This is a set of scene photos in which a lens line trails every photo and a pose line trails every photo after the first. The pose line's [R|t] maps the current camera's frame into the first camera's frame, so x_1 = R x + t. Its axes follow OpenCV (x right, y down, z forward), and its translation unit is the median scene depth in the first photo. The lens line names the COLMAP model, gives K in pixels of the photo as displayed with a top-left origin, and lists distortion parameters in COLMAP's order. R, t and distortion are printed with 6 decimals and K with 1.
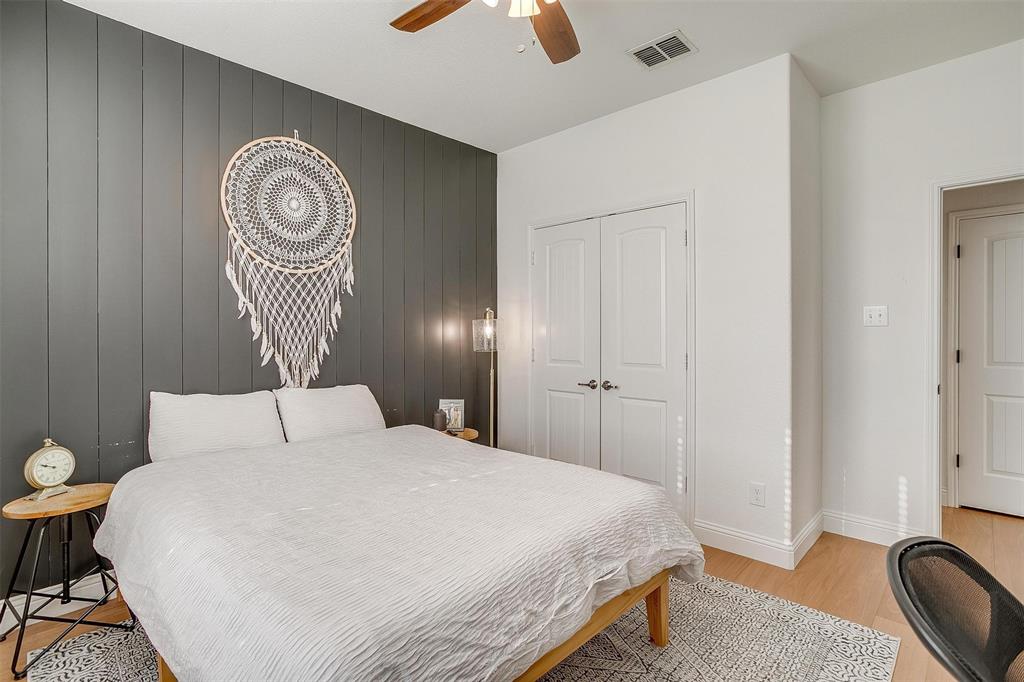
lens RADIAL K [[494.6, 0, 509.3], [0, 494.6, 336.4], [0, 0, 1]] dist [-0.063304, 0.031194]
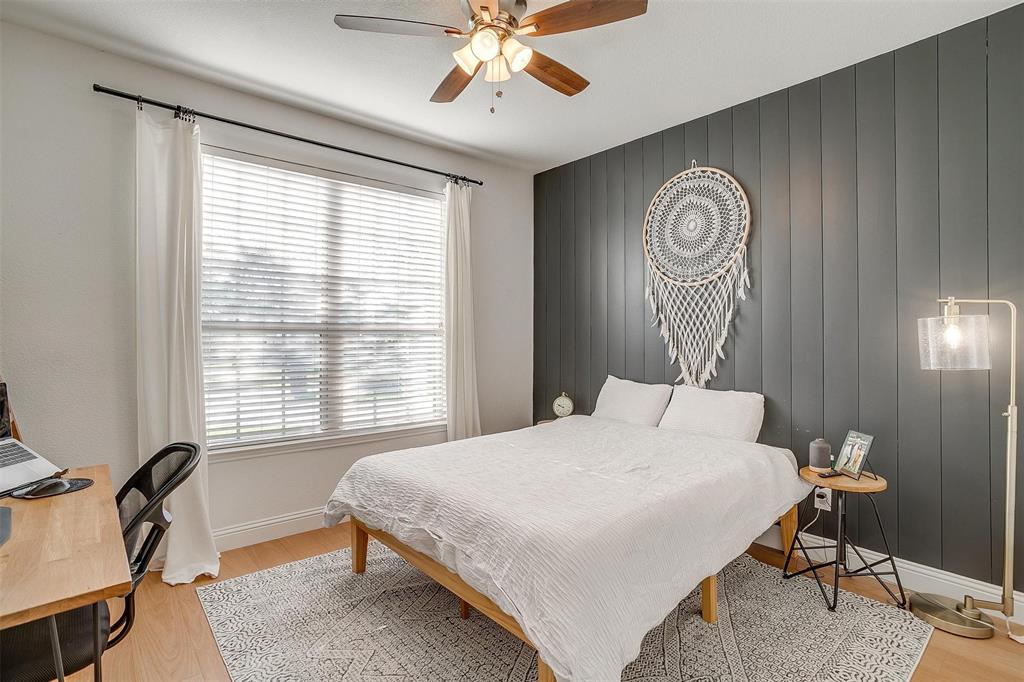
lens RADIAL K [[494.6, 0, 509.3], [0, 494.6, 336.4], [0, 0, 1]] dist [-0.063304, 0.031194]
pose [[-0.081510, 0.000549, -0.996672, 0.733346], [-0.007302, 0.999973, 0.001148, -0.008831], [0.996646, 0.007371, -0.081503, 0.661969]]
